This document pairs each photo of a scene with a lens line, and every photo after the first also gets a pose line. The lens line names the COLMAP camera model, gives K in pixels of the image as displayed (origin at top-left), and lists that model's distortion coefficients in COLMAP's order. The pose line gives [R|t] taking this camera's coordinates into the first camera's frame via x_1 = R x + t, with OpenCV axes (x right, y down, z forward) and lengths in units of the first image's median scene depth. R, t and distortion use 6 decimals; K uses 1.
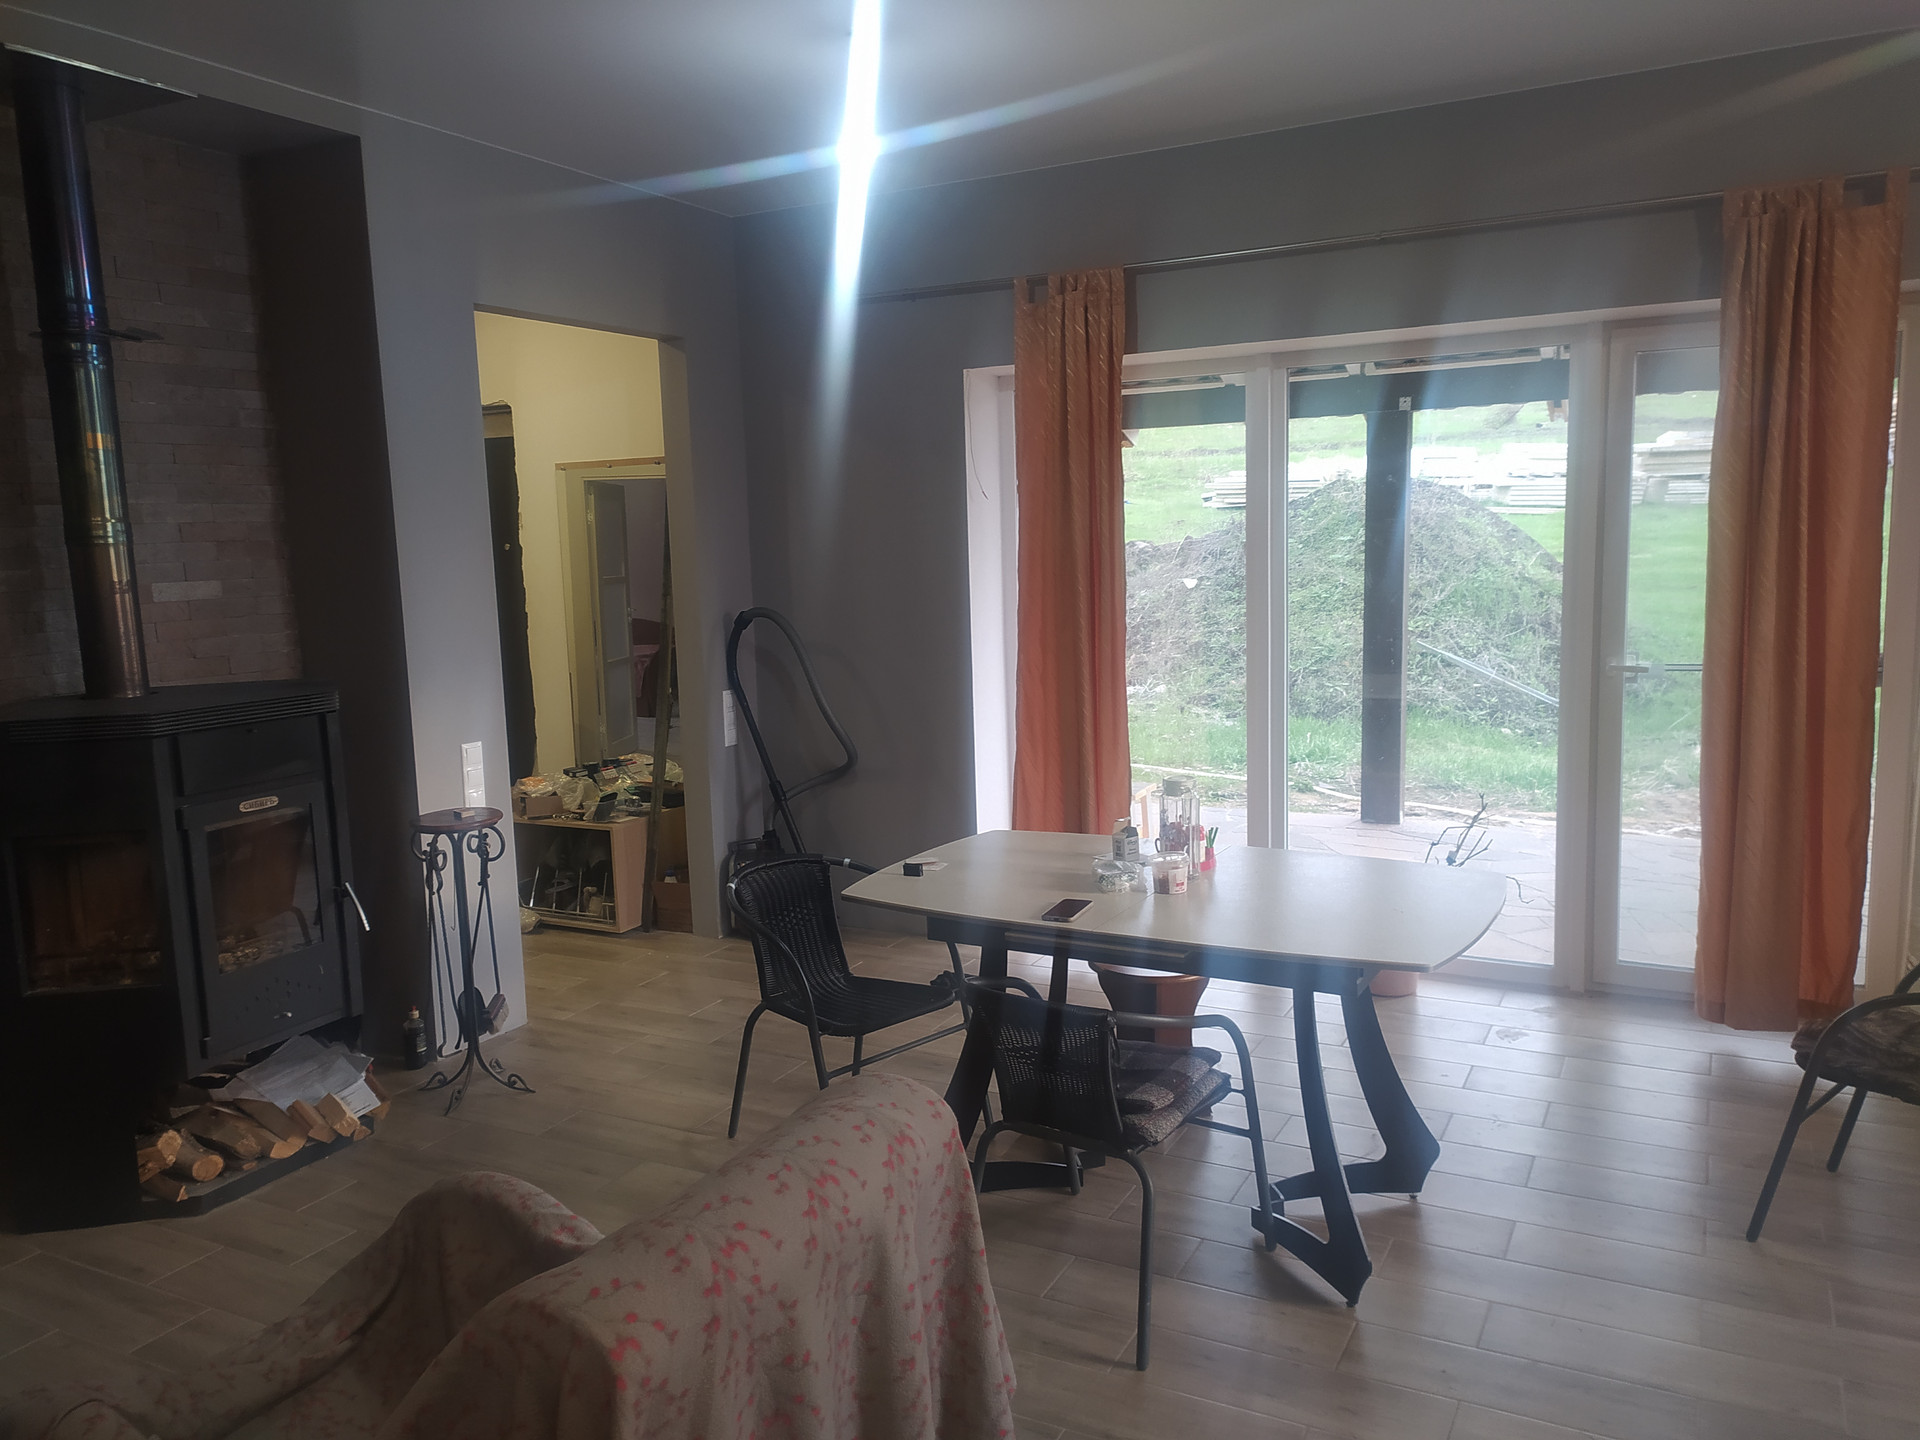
lens RADIAL K [[1447.3, 0, 960.0], [0, 1447.3, 720.0], [0, 0, 1]] dist [0.052278, -0.049997]
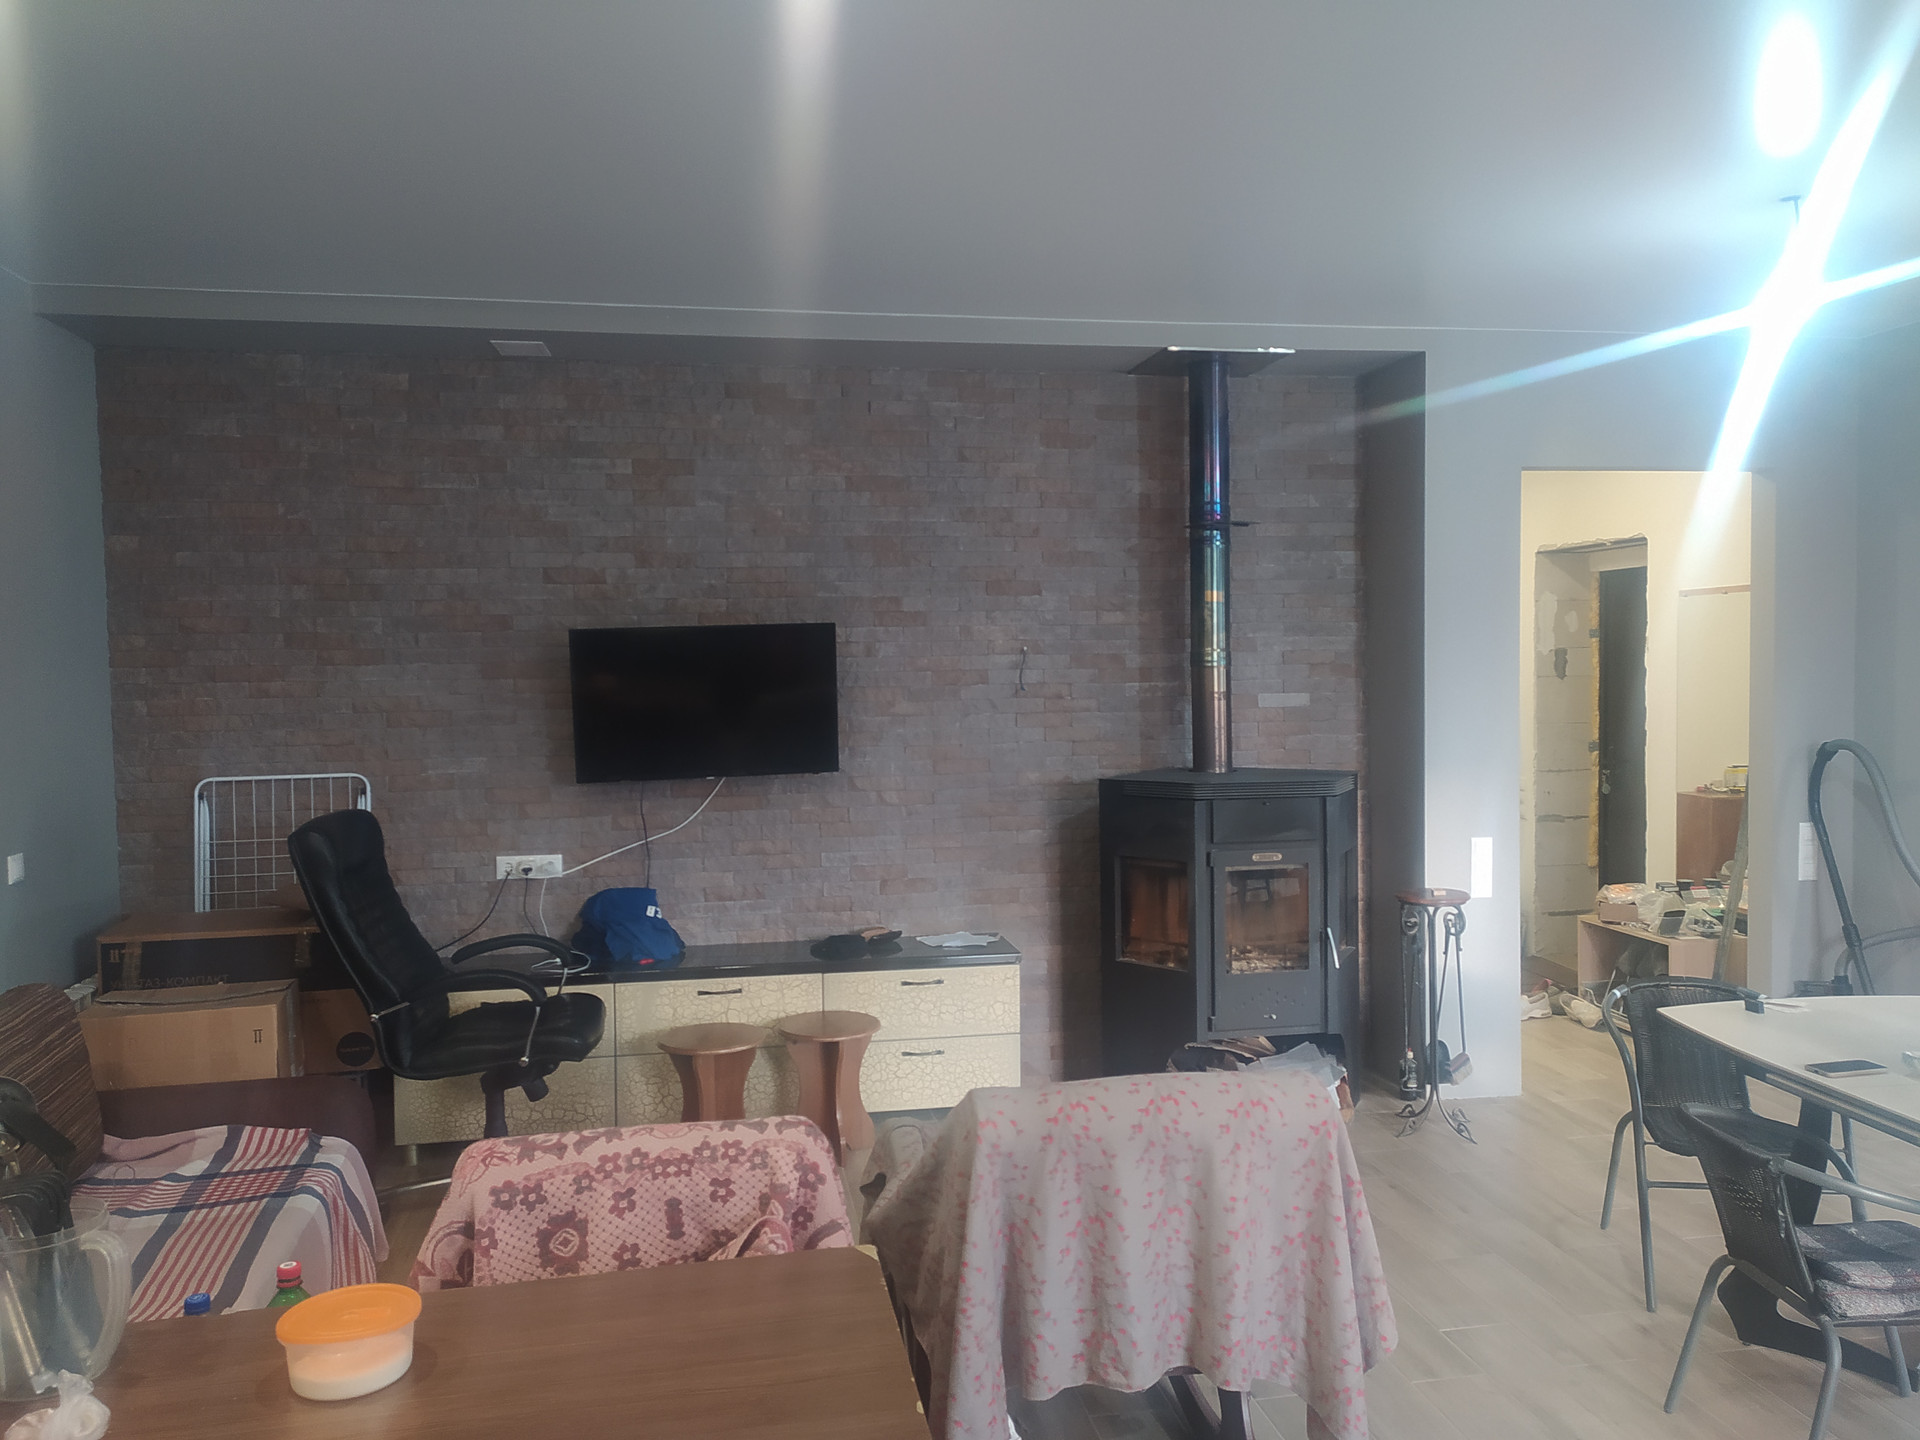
lens RADIAL K [[1447.3, 0, 960.0], [0, 1447.3, 720.0], [0, 0, 1]] dist [0.052278, -0.049997]
pose [[0.611014, 0.055941, -0.789641, 0.403482], [-0.111370, 0.993654, -0.015783, -0.016561], [0.783746, 0.097586, 0.613367, -0.073028]]
